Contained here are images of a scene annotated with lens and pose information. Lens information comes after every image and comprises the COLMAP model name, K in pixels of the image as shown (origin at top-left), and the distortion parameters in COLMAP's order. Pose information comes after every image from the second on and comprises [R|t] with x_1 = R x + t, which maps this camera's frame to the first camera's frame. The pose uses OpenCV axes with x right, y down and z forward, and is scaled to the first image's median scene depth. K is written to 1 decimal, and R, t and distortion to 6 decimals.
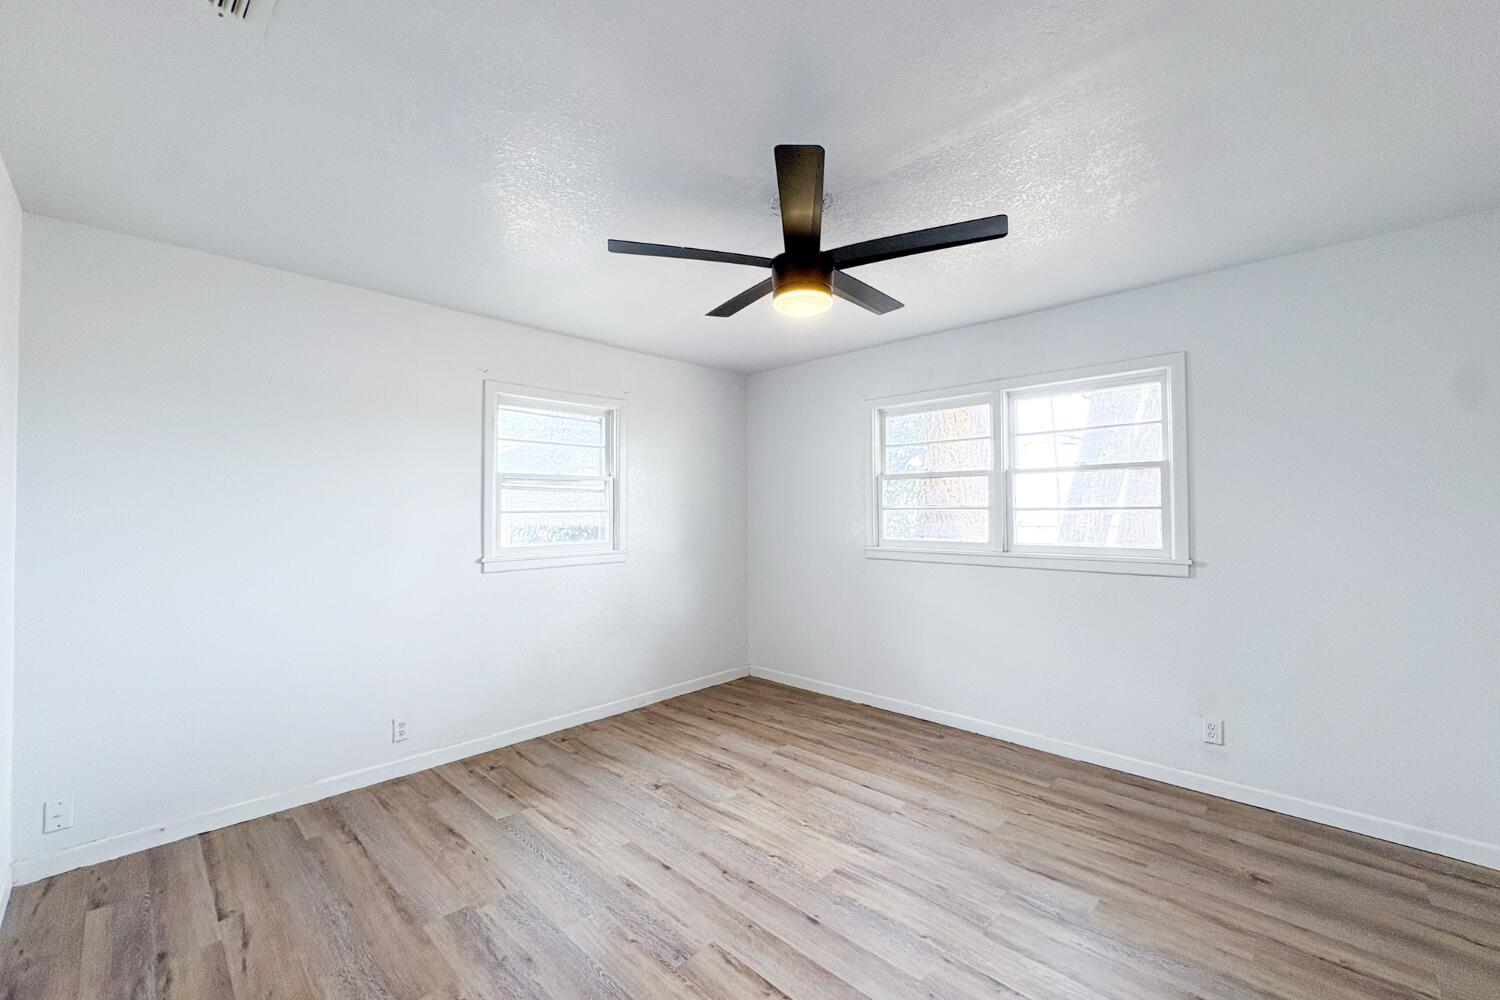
lens RADIAL K [[597.4, 0, 741.9], [0, 597.4, 496.8], [0, 0, 1]] dist [-0.002620, 0.000576]
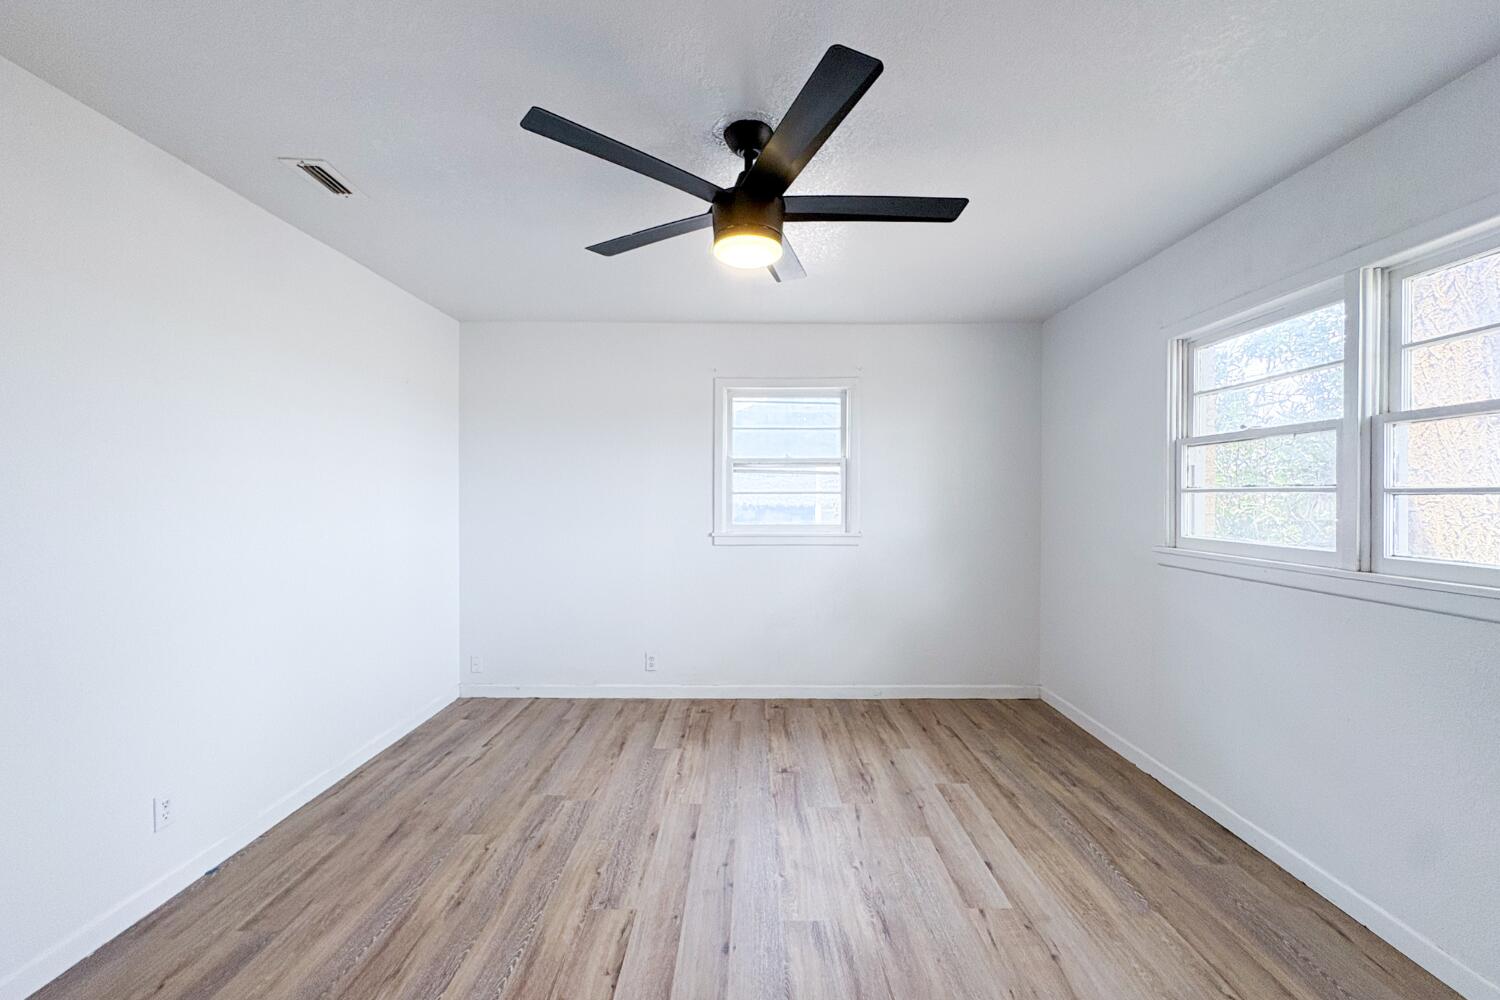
lens RADIAL K [[597.4, 0, 747.1], [0, 597.4, 496.6], [0, 0, 1]] dist [-0.002620, 0.000576]
pose [[0.697345, 0.007771, -0.716693, 0.439441], [0.011690, 0.999685, 0.022214, 0.007739], [0.716640, -0.023868, 0.697035, 0.235301]]
